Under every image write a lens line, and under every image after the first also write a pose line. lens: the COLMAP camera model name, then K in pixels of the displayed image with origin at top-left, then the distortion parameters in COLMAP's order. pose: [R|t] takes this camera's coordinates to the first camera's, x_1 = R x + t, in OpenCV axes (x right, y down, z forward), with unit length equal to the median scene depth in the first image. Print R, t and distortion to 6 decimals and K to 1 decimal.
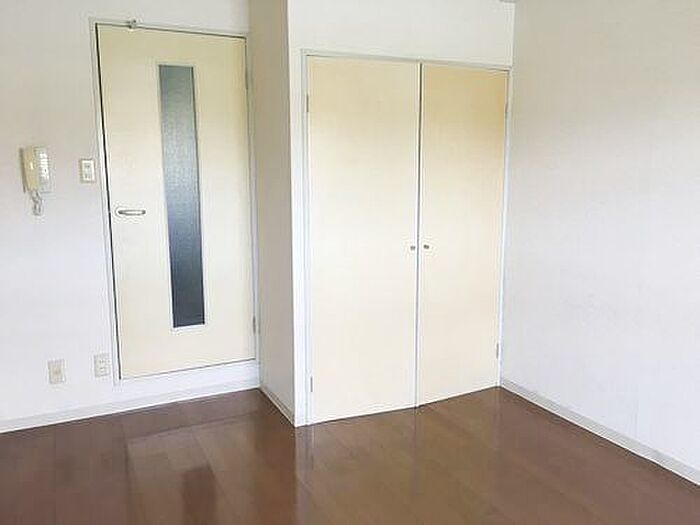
lens RADIAL K [[586.2, 0, 350.2], [0, 586.2, 259.9], [0, 0, 1]] dist [-0.001915, -0.023748]
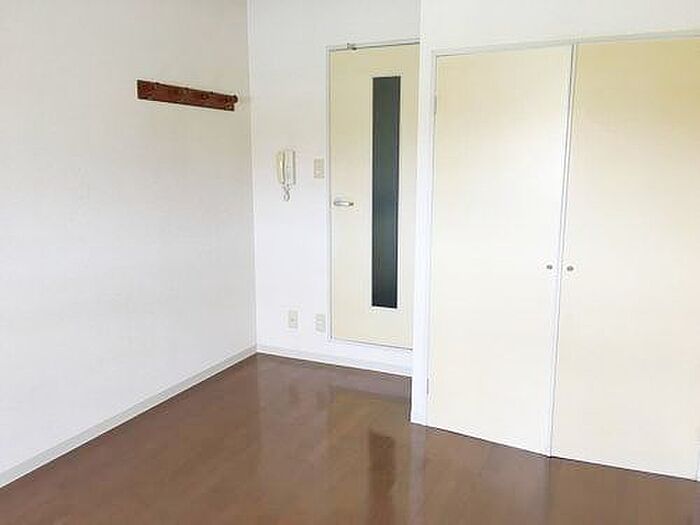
lens RADIAL K [[586.2, 0, 350.4], [0, 586.2, 260.1], [0, 0, 1]] dist [-0.001915, -0.023748]
pose [[0.621514, 0.138368, -0.771086, 0.585755], [-0.125721, 0.989138, 0.076162, -0.059613], [0.773249, 0.049606, 0.632159, 0.251967]]
